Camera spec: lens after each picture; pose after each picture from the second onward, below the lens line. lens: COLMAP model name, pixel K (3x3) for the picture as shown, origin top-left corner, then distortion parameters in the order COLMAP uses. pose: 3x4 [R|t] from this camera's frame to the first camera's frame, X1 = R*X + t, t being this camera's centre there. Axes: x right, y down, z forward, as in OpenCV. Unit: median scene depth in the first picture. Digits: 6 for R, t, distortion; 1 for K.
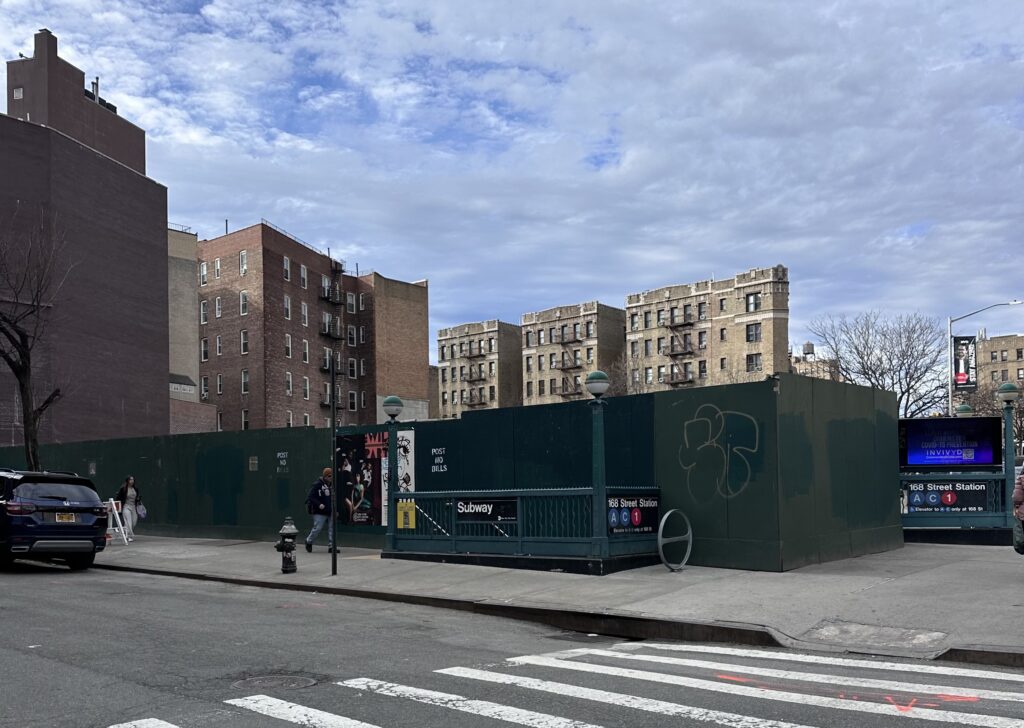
lens RADIAL K [[919.2, 0, 513.0], [0, 919.2, 493.7], [0, 0, 1]] dist [0.022022, -0.021941]
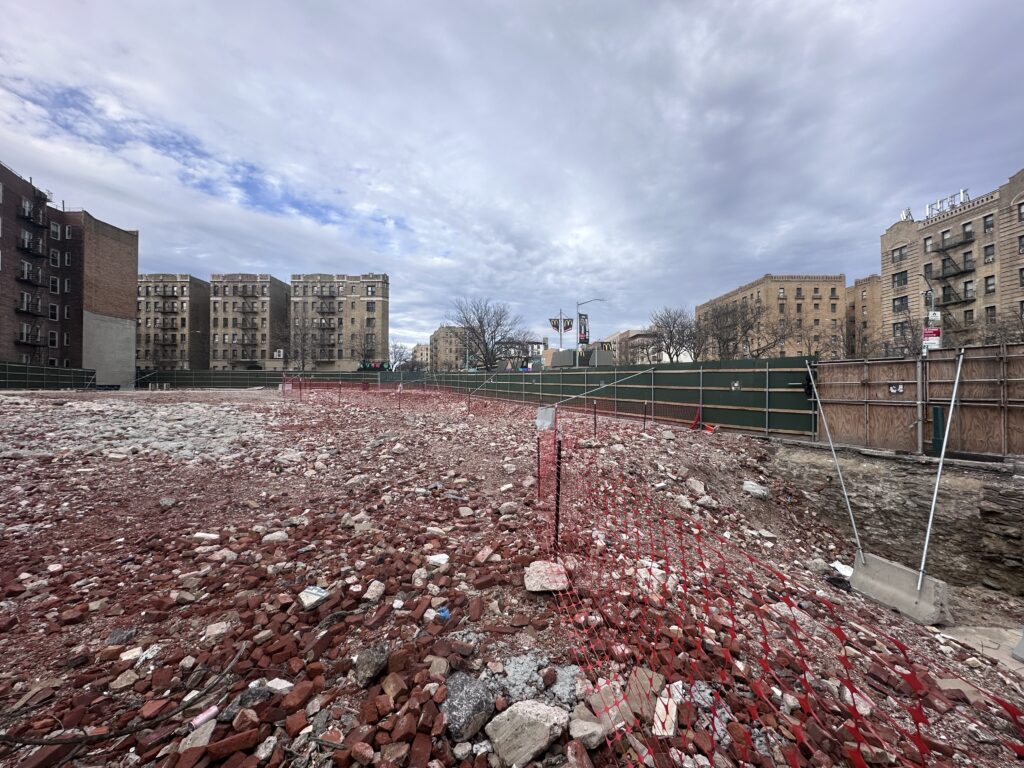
lens RADIAL K [[402.0, 0, 513.5], [0, 402.0, 385.9], [0, 0, 1]] dist [-0.001088, -0.001656]
pose [[0.754404, 0.020280, 0.656097, -0.050927], [-0.014875, 0.999794, -0.013799, -0.004894], [-0.656242, 0.000650, 0.754550, 0.172017]]
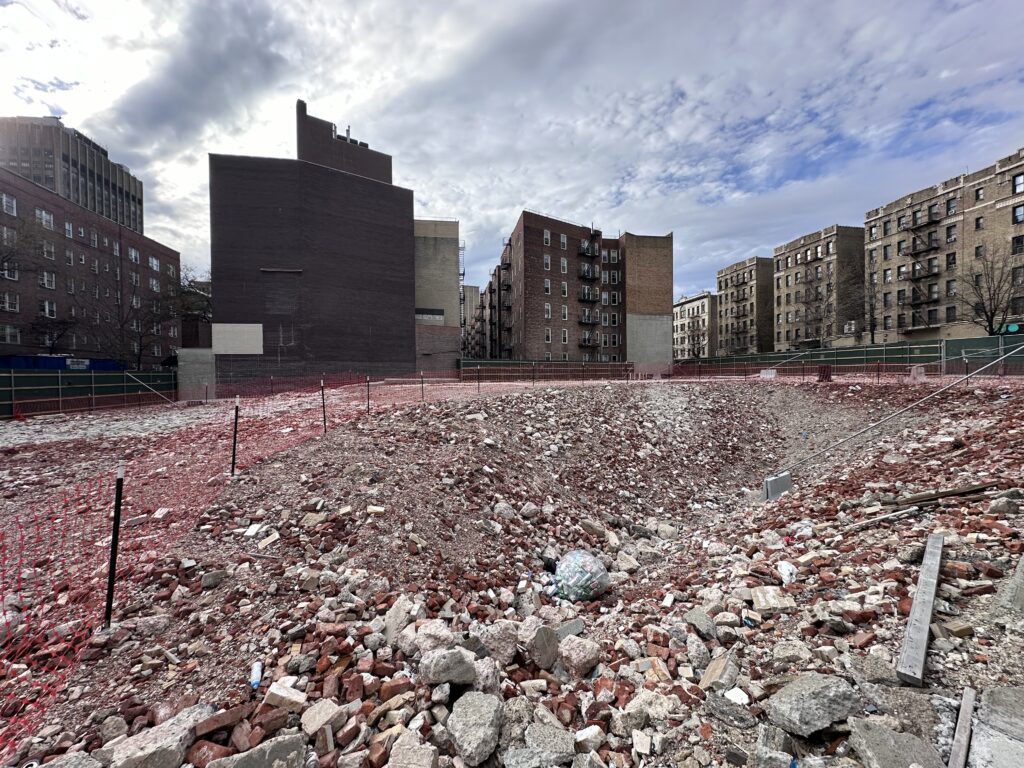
lens RADIAL K [[402.0, 0, 510.4], [0, 402.0, 386.7], [0, 0, 1]] dist [-0.001088, -0.001656]
pose [[0.773642, 0.013167, -0.633486, 0.101081], [0.010137, 0.999399, 0.033153, -0.008775], [0.633542, -0.032071, 0.773043, 0.292782]]
